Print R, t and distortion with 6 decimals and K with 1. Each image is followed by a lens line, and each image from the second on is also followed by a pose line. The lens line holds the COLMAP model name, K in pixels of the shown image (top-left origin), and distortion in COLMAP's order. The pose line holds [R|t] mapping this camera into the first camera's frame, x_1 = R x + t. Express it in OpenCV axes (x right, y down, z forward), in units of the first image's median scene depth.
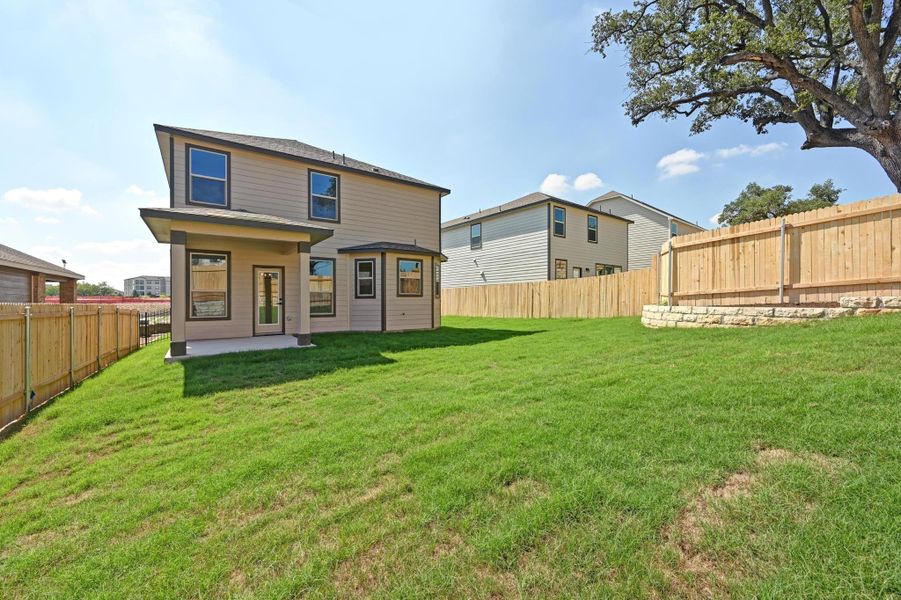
lens RADIAL K [[359.3, 0, 450.5], [0, 359.3, 303.4], [0, 0, 1]] dist [0.000686, 0.000011]
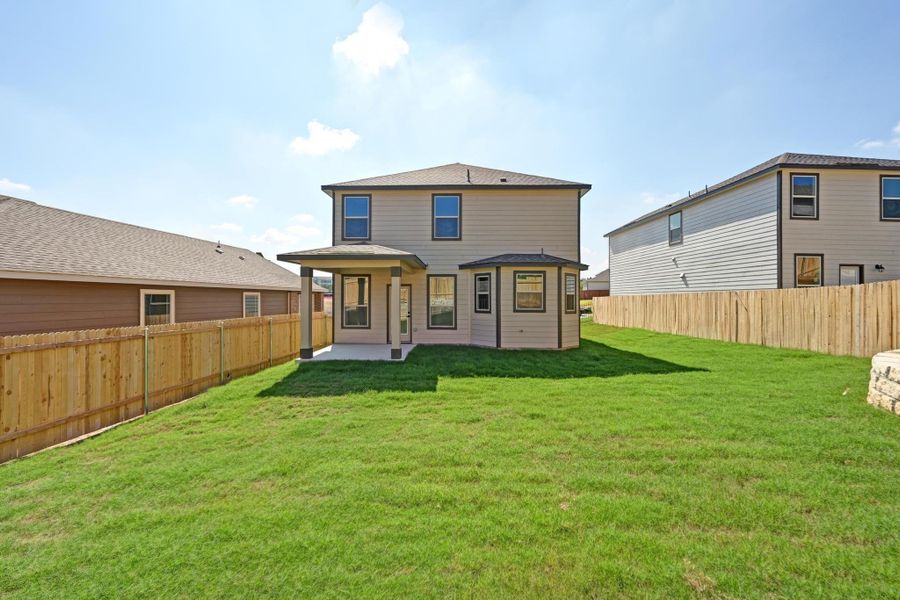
lens RADIAL K [[358.9, 0, 450.0], [0, 358.9, 298.2], [0, 0, 1]] dist [0.000252, -0.000046]
pose [[0.793145, 0.010782, -0.608937, 0.292666], [-0.013049, 0.999915, 0.000708, -0.054070], [0.608893, 0.007384, 0.793218, 0.153081]]
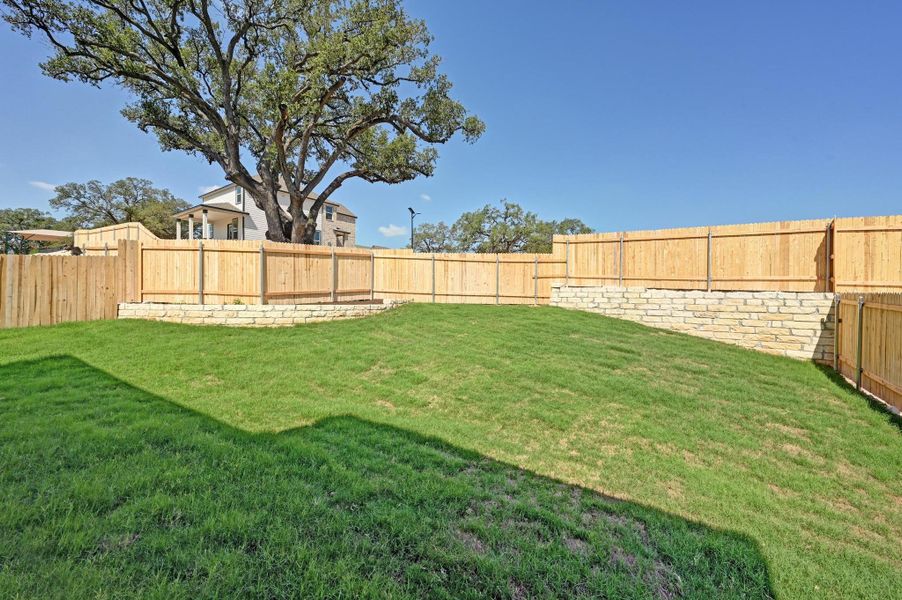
lens RADIAL K [[358.0, 0, 451.0], [0, 358.0, 300.0], [0, 0, 1]] dist [-0.001444, -0.000187]
pose [[-0.351584, -0.002404, 0.936153, -0.422818], [-0.000962, 0.999997, 0.002206, -0.007420], [-0.936156, -0.000125, -0.351586, 0.626691]]
